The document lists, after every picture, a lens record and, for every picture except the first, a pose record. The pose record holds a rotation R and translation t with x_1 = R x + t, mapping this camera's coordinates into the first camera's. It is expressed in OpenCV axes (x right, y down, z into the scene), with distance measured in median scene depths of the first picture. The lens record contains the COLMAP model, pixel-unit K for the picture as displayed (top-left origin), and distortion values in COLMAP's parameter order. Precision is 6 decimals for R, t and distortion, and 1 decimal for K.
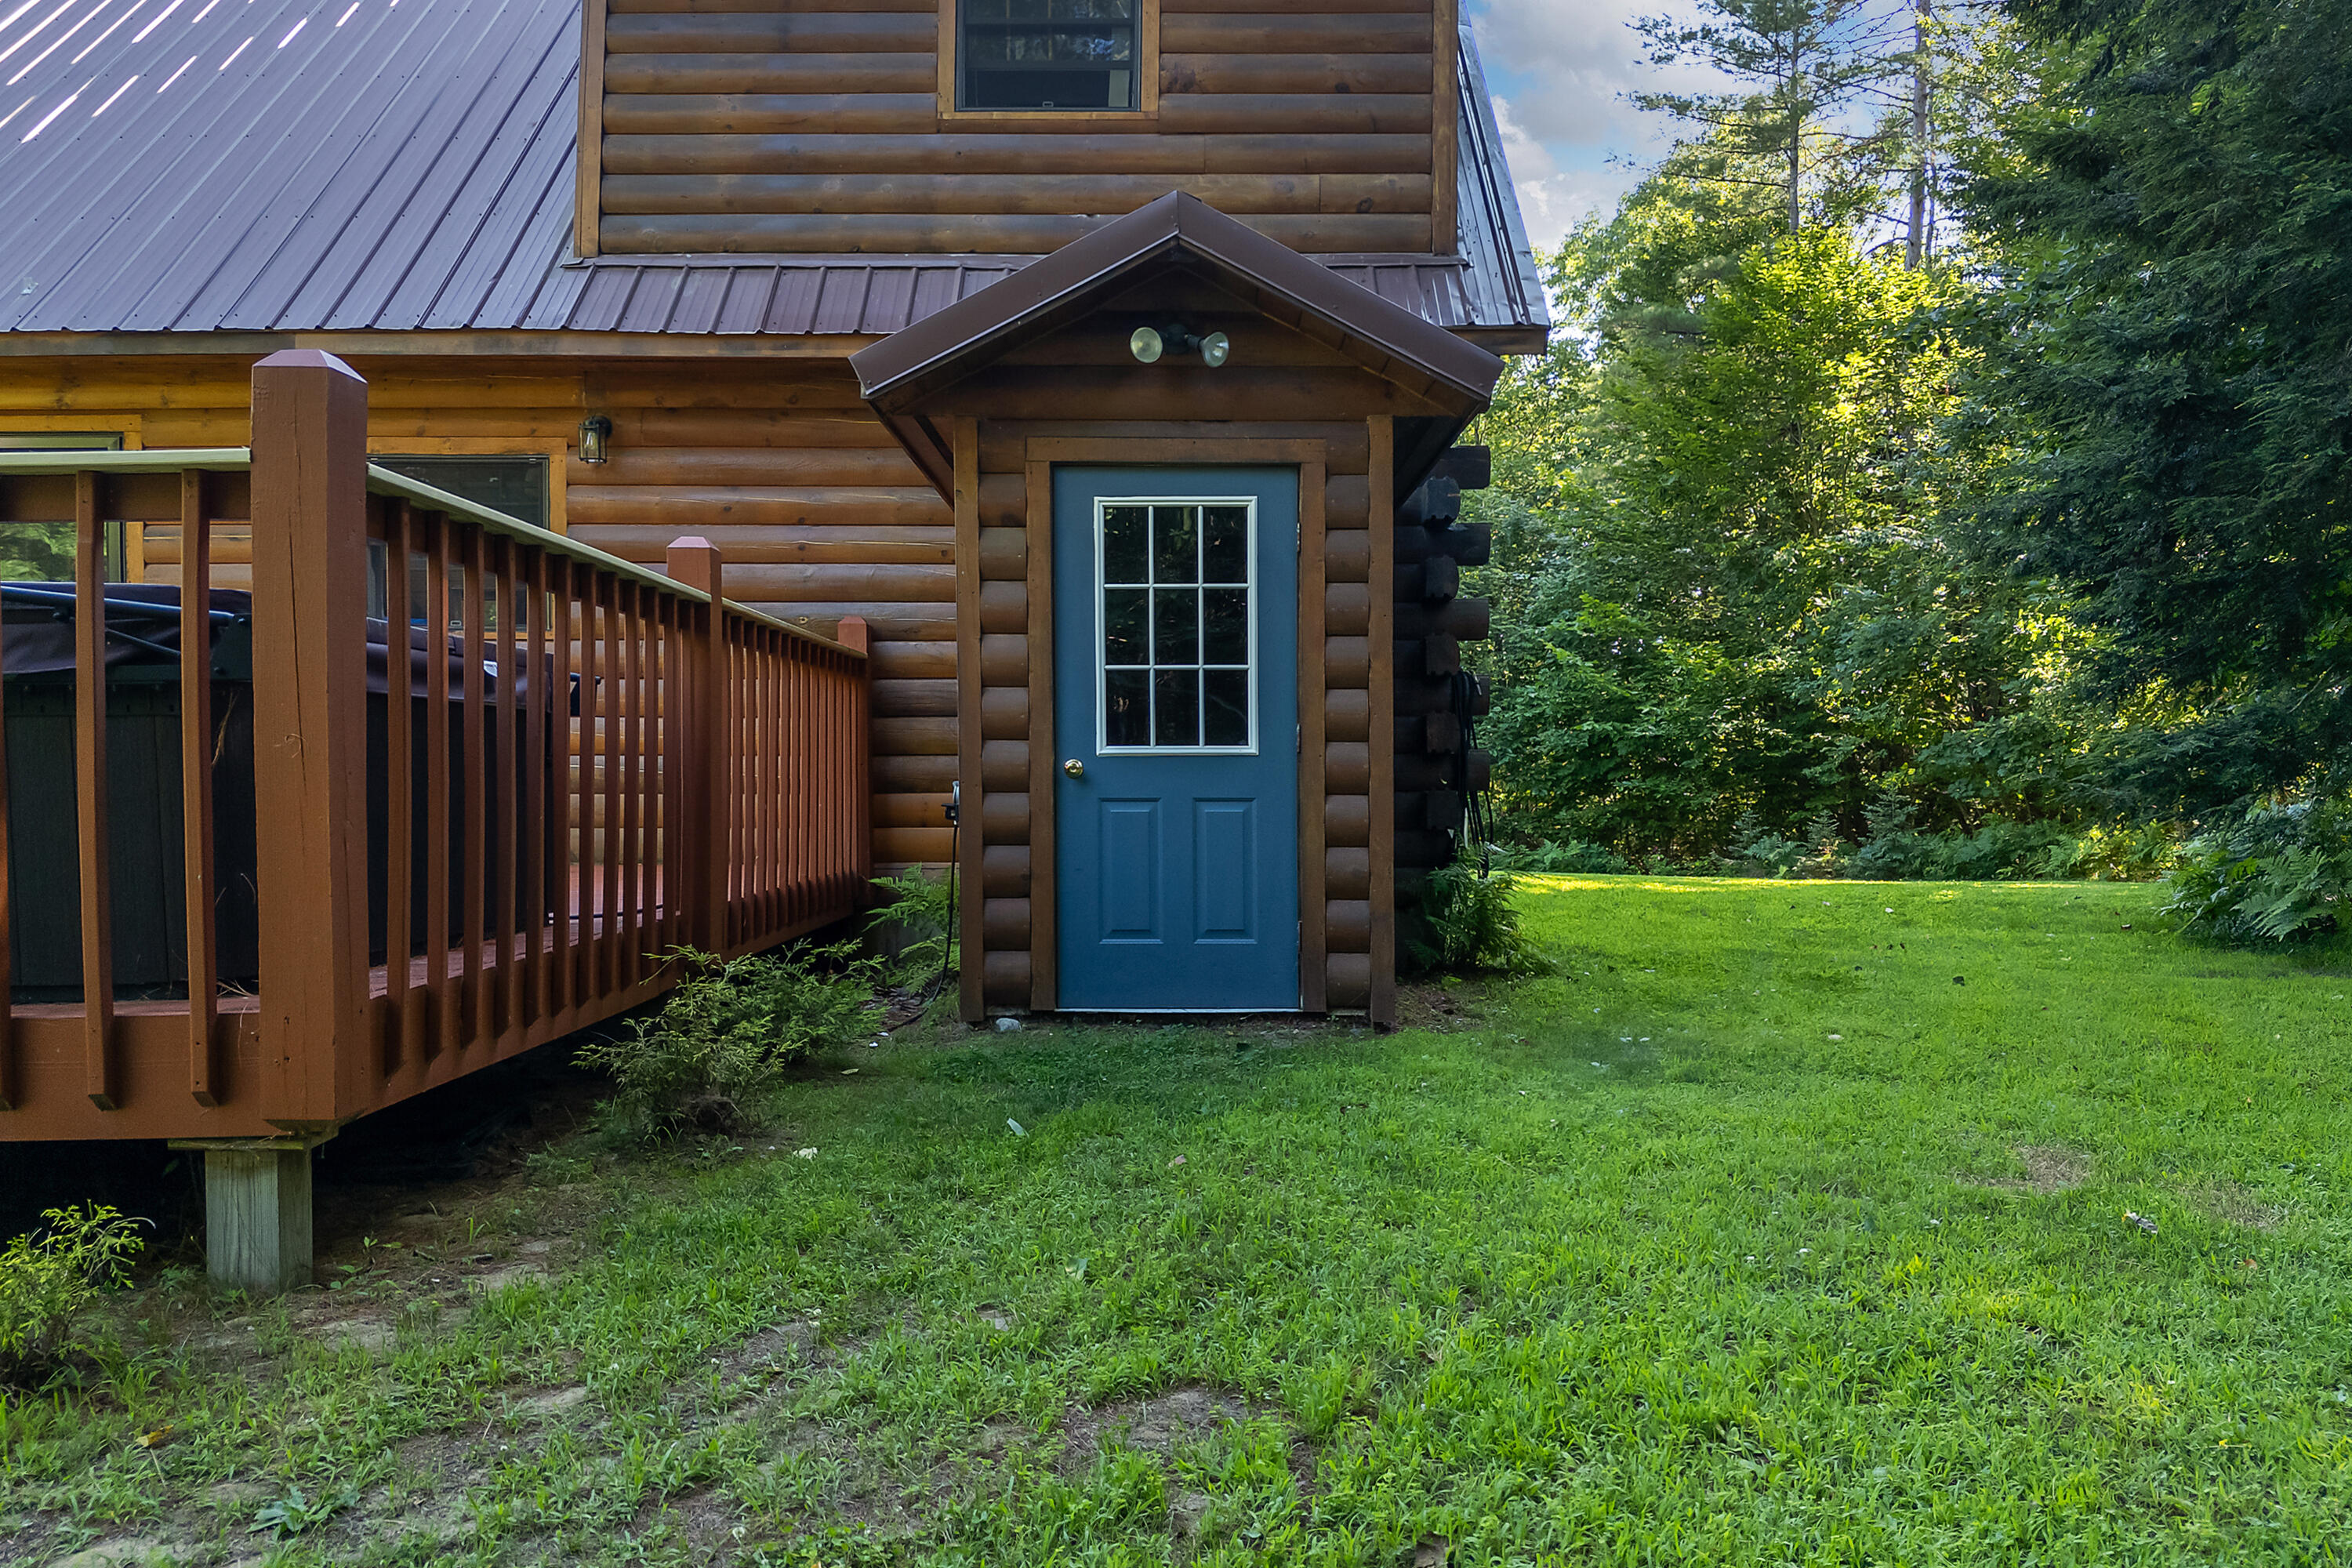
lens RADIAL K [[1757.5, 0, 1178.3], [0, 1757.5, 834.0], [0, 0, 1]] dist [0.053791, -0.052877]
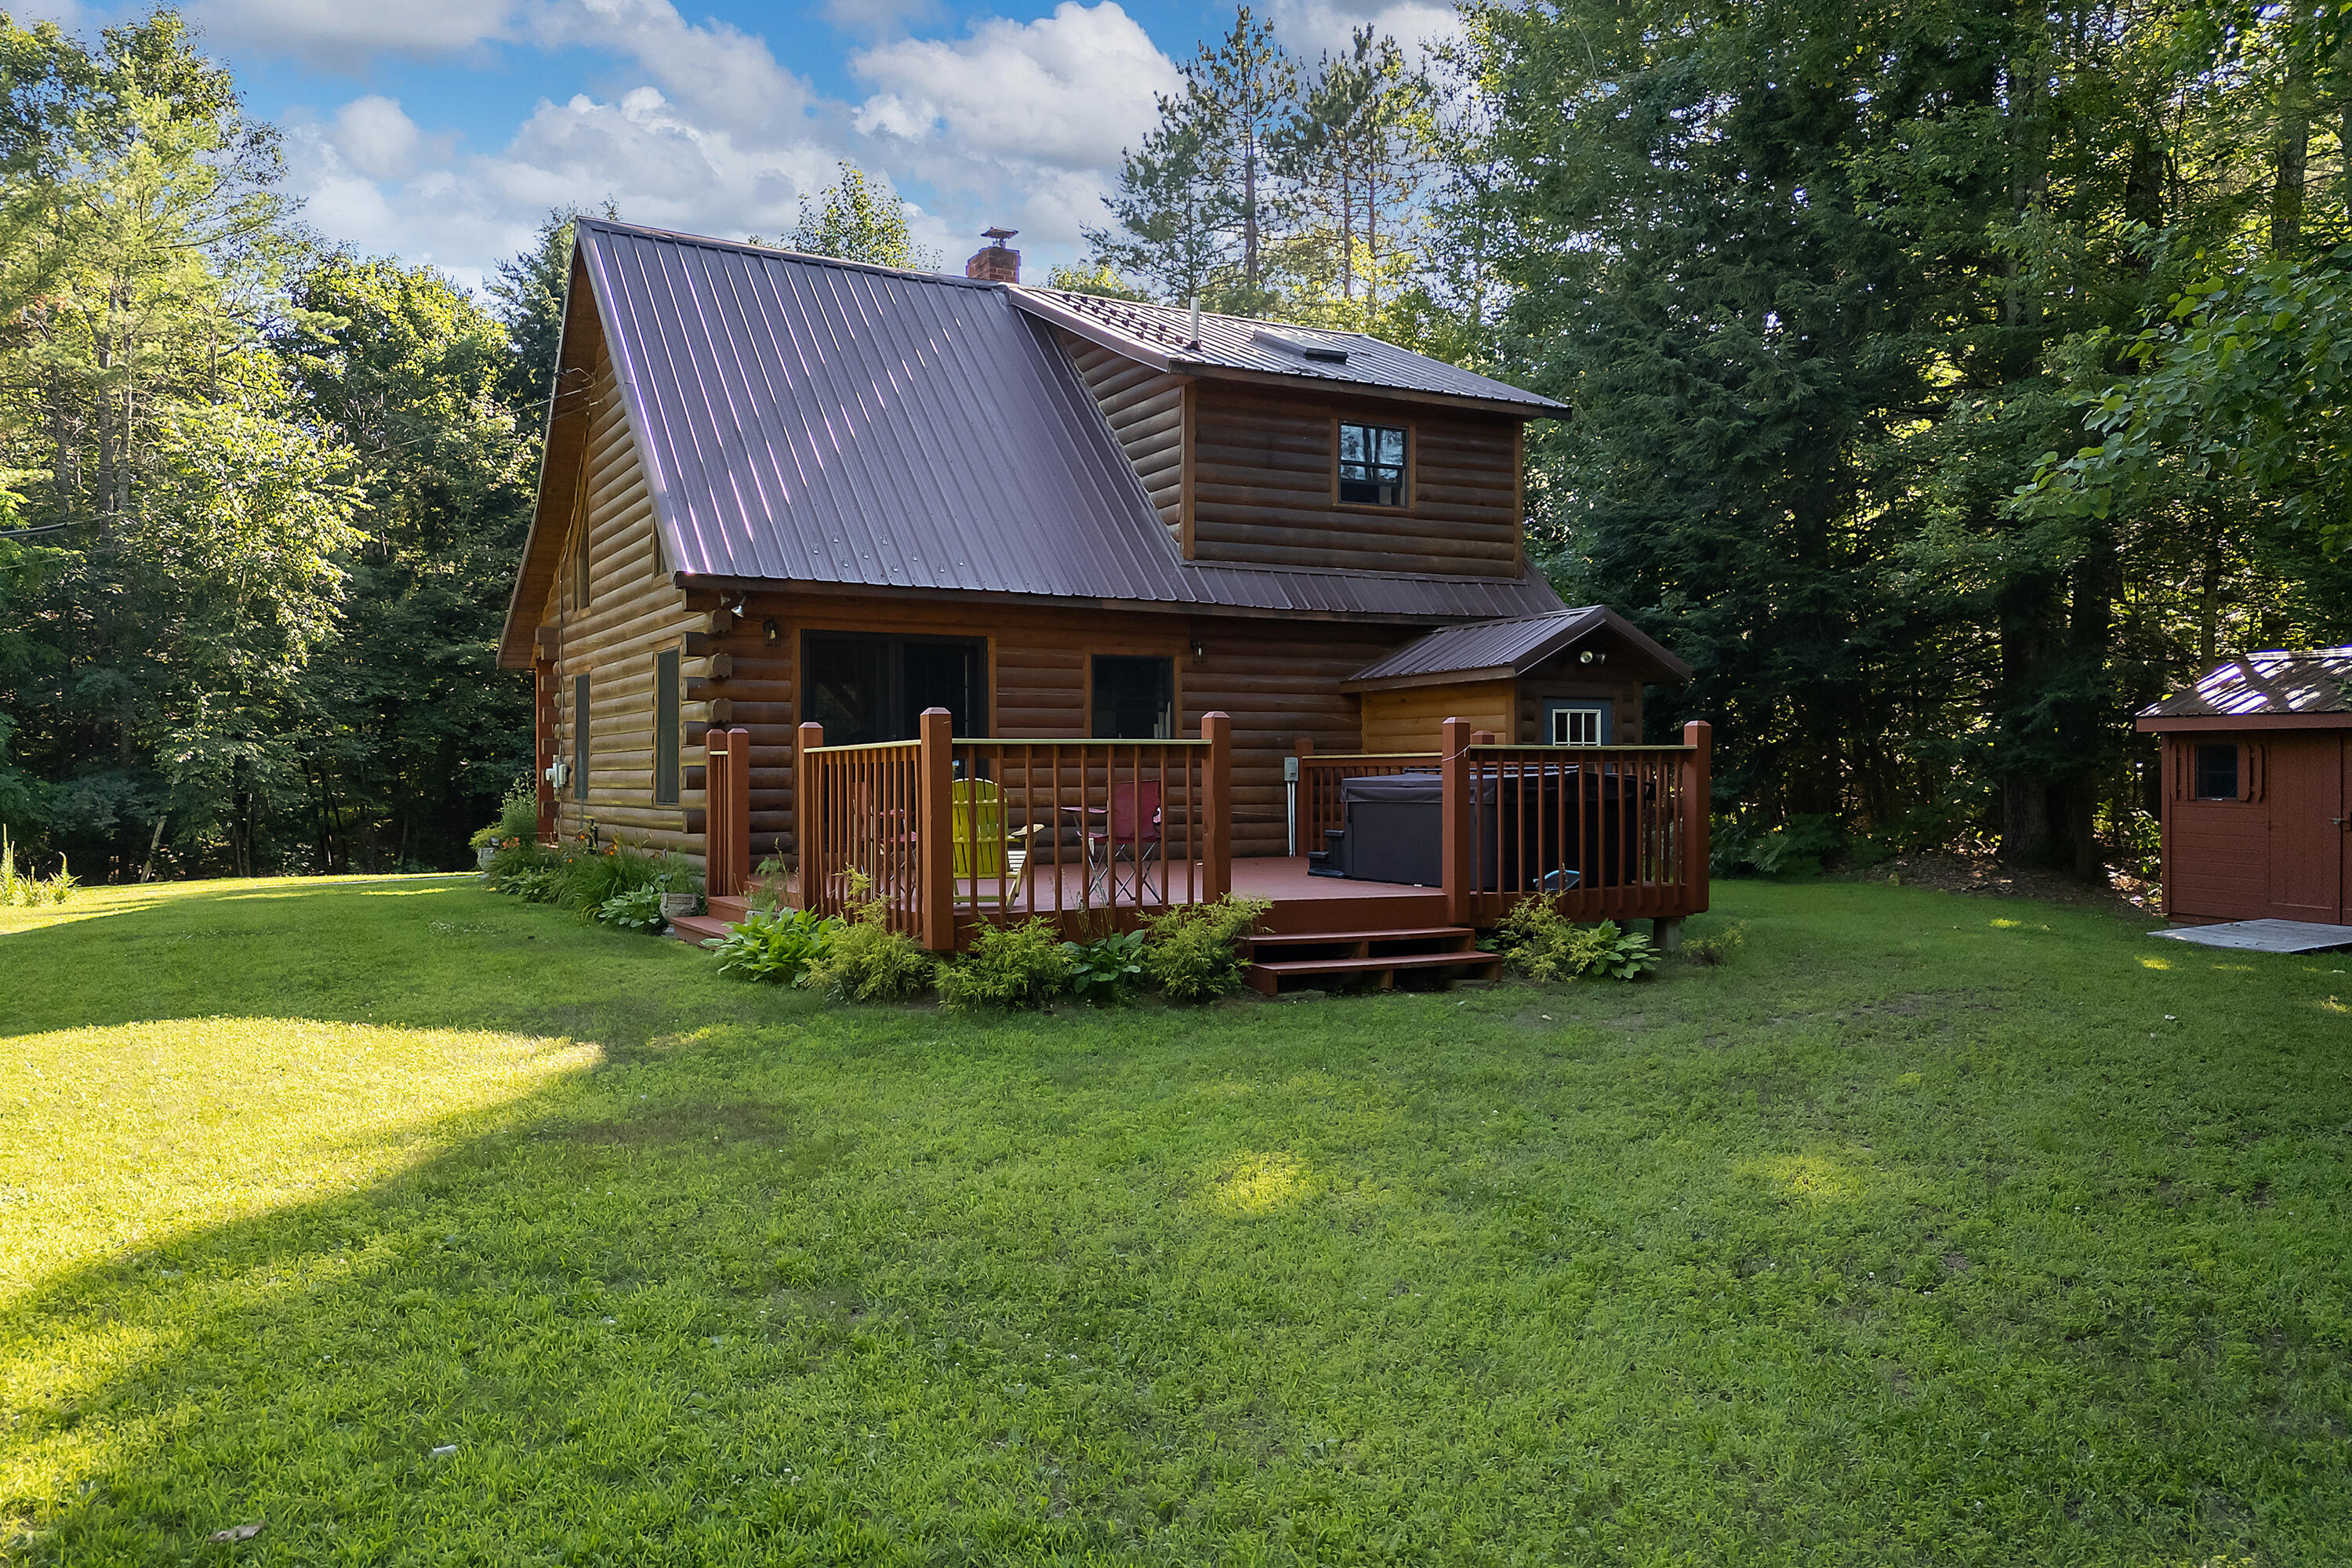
lens RADIAL K [[1716.1, 0, 1176.0], [0, 1716.1, 784.0], [0, 0, 1]] dist [0.089501, -0.070820]
pose [[0.874965, -0.006553, 0.484142, -1.302510], [0.021785, 0.999429, -0.025845, -0.019320], [-0.483696, 0.033160, 0.874608, -0.706457]]
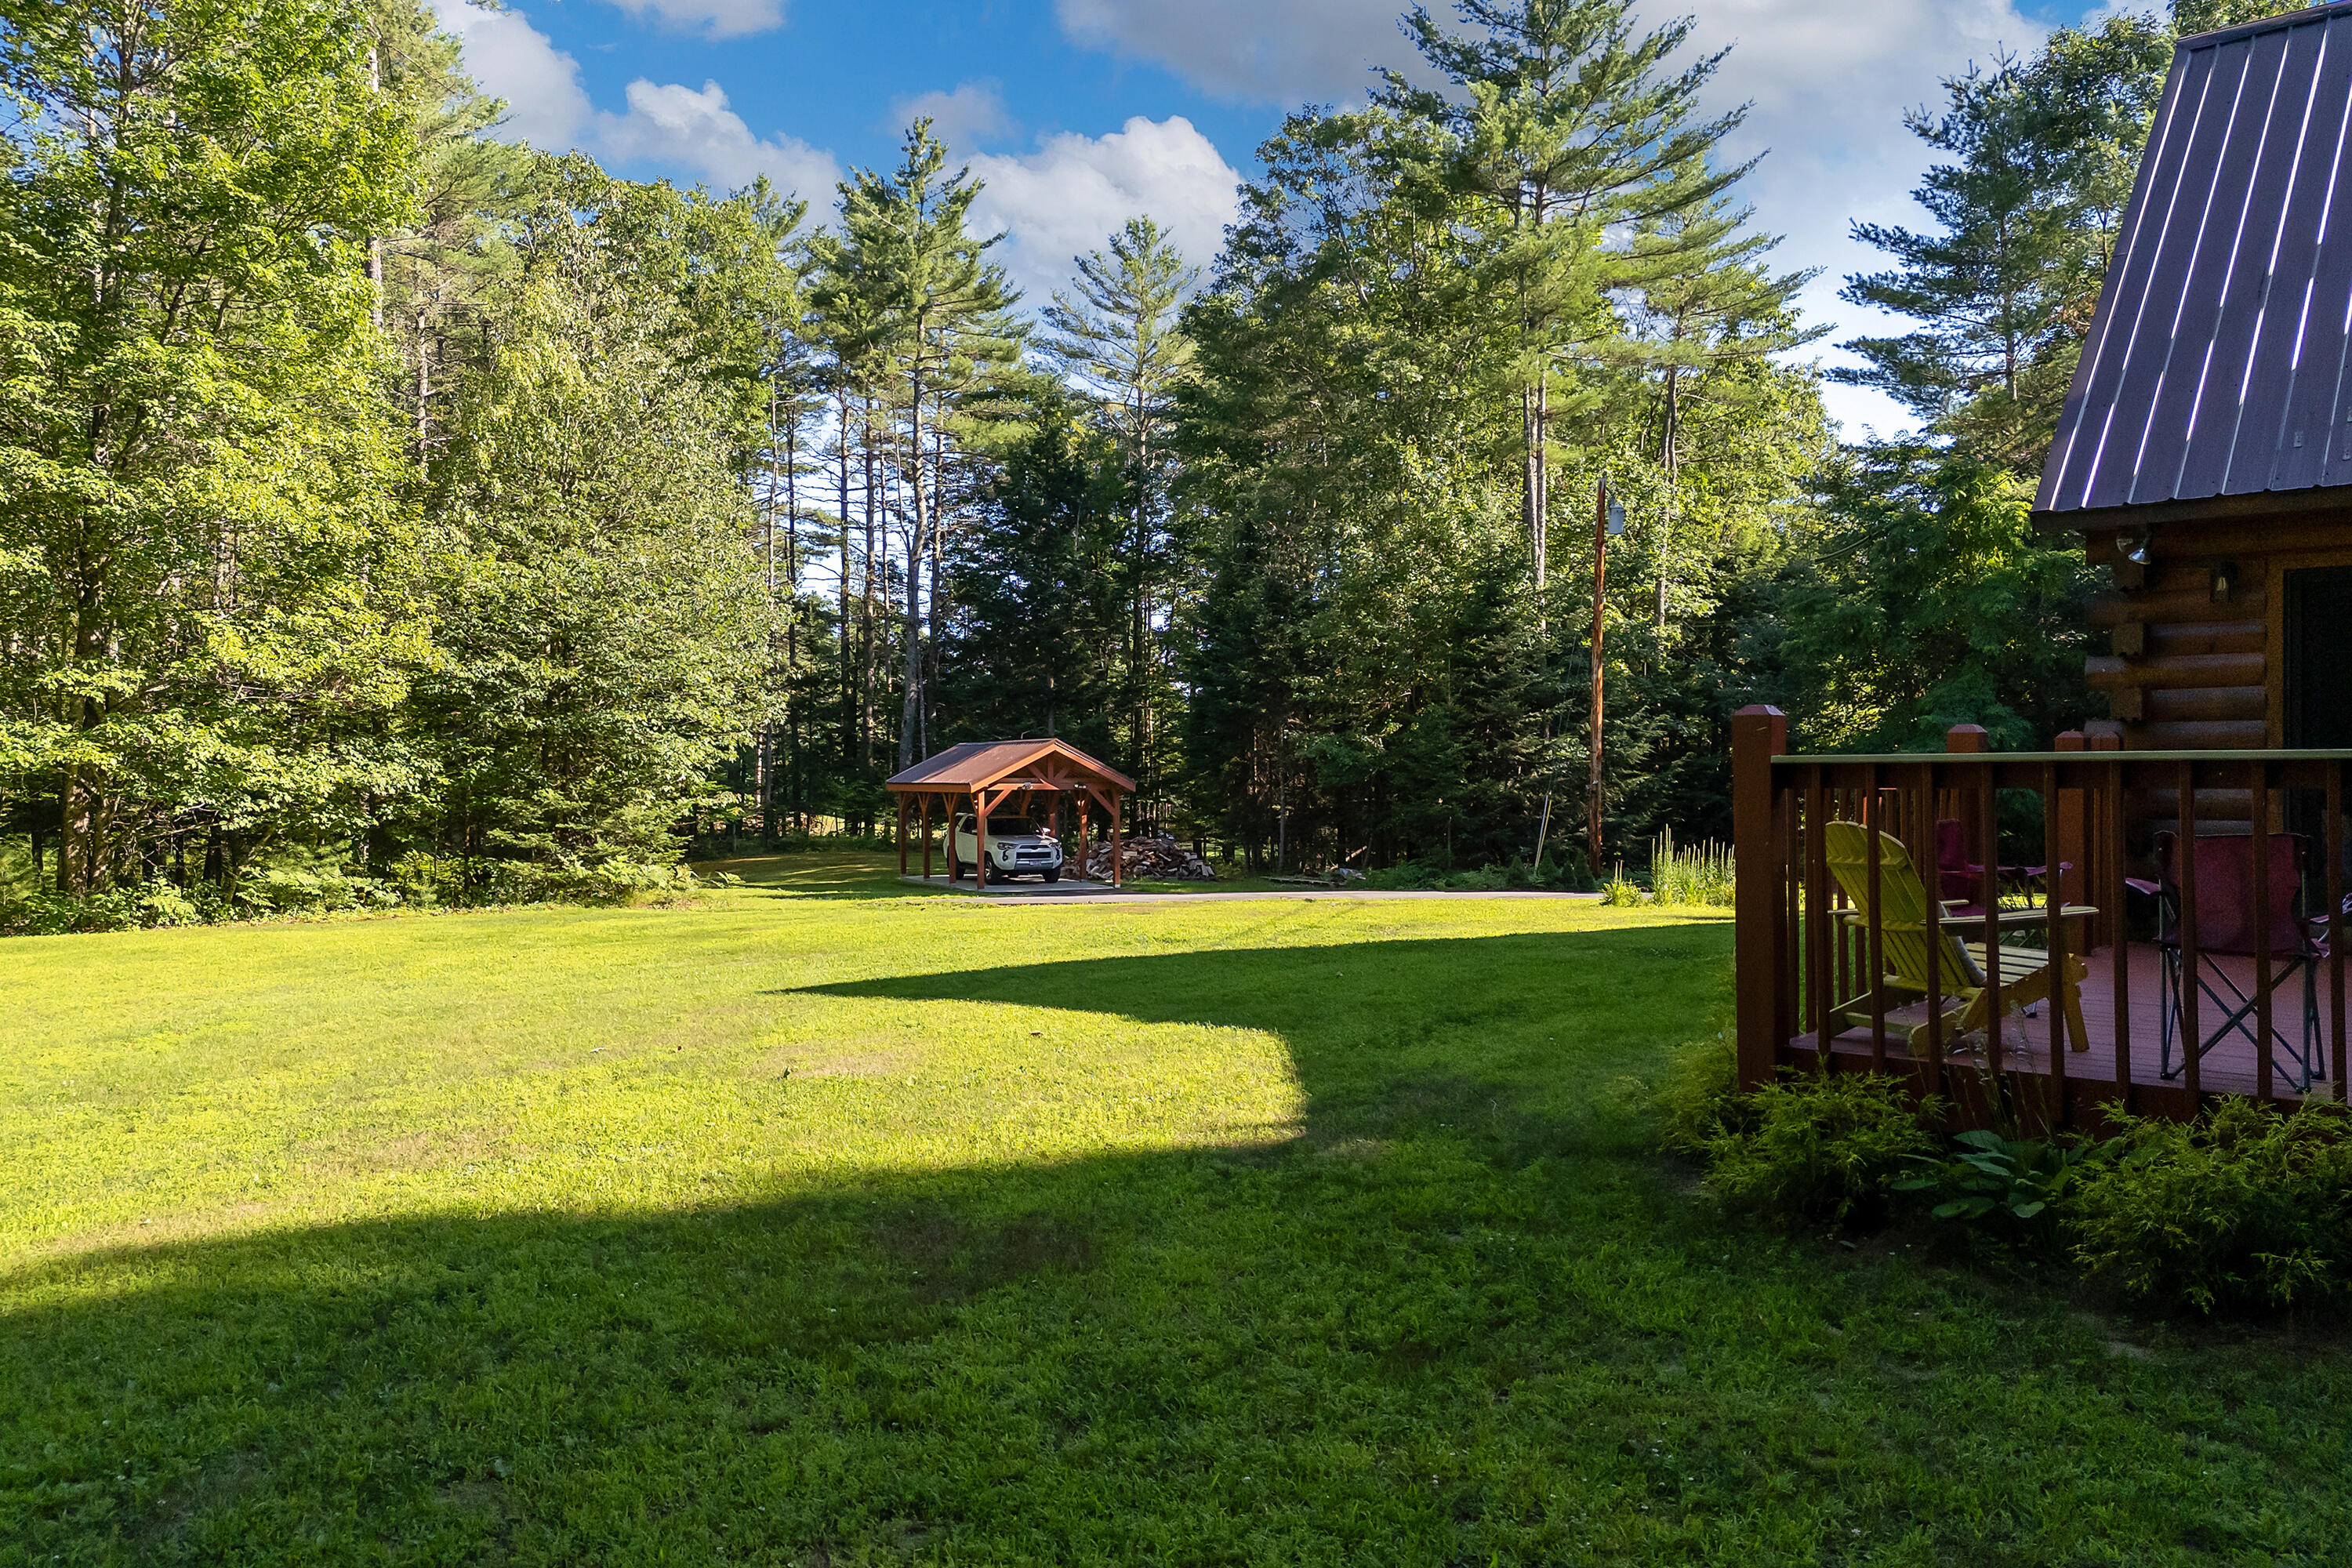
lens RADIAL K [[1716.1, 0, 1176.0], [0, 1716.1, 784.0], [0, 0, 1]] dist [0.089501, -0.070820]
pose [[0.776248, 0.000597, -0.630427, -0.620907], [-0.020520, 0.999494, -0.024320, -0.049977], [0.630093, 0.031815, 0.775868, -0.328064]]
